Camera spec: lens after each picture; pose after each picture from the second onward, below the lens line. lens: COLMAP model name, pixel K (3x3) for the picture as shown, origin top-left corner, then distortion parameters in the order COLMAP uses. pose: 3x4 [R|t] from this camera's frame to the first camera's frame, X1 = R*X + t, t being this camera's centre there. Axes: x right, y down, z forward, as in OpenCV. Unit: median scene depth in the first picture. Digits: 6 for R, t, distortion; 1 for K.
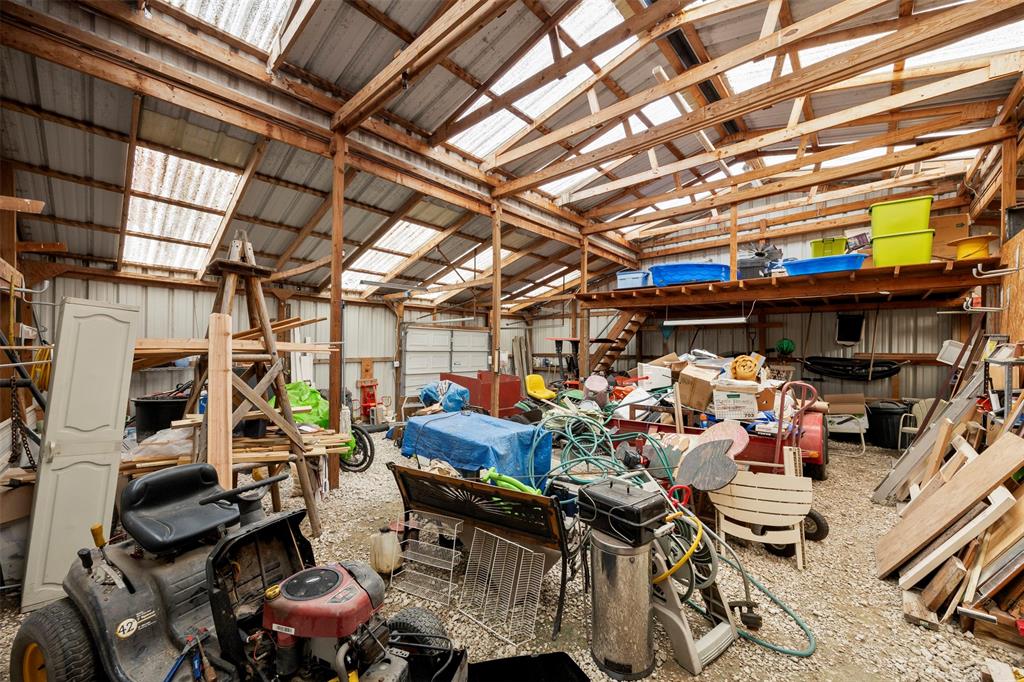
lens RADIAL K [[382.1, 0, 530.1], [0, 382.1, 342.5], [0, 0, 1]] dist [-0.000839, 0.000152]
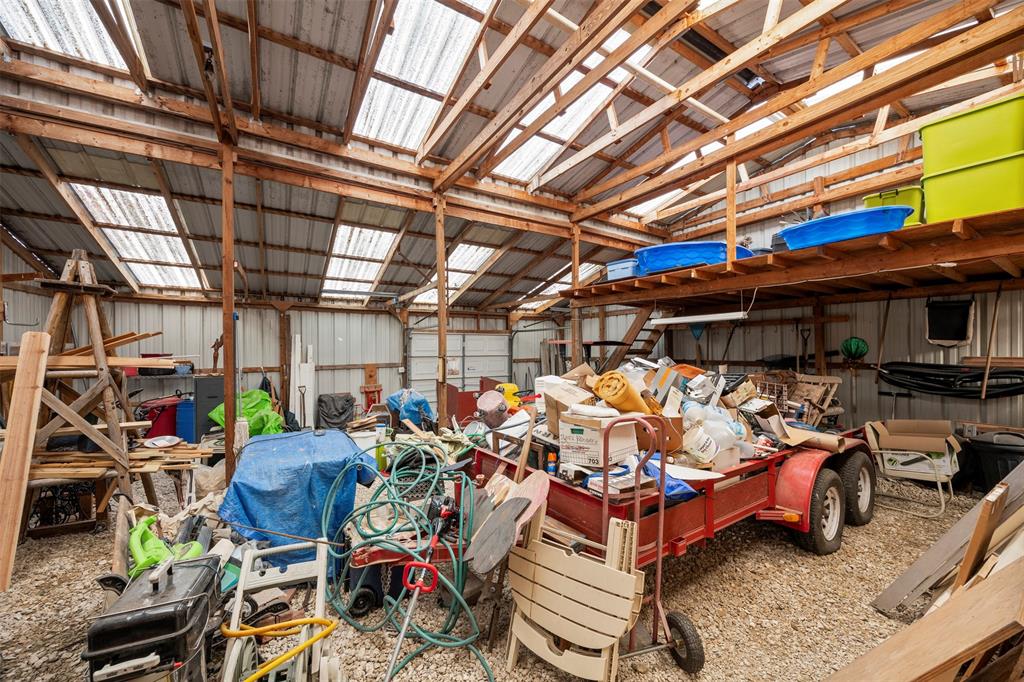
lens RADIAL K [[382.1, 0, 530.1], [0, 382.1, 342.5], [0, 0, 1]] dist [-0.000839, 0.000152]
pose [[0.962713, -0.016607, -0.270014, 0.300874], [0.016585, 0.999860, -0.002363, -0.008975], [0.270015, -0.002203, 0.962853, 0.148083]]
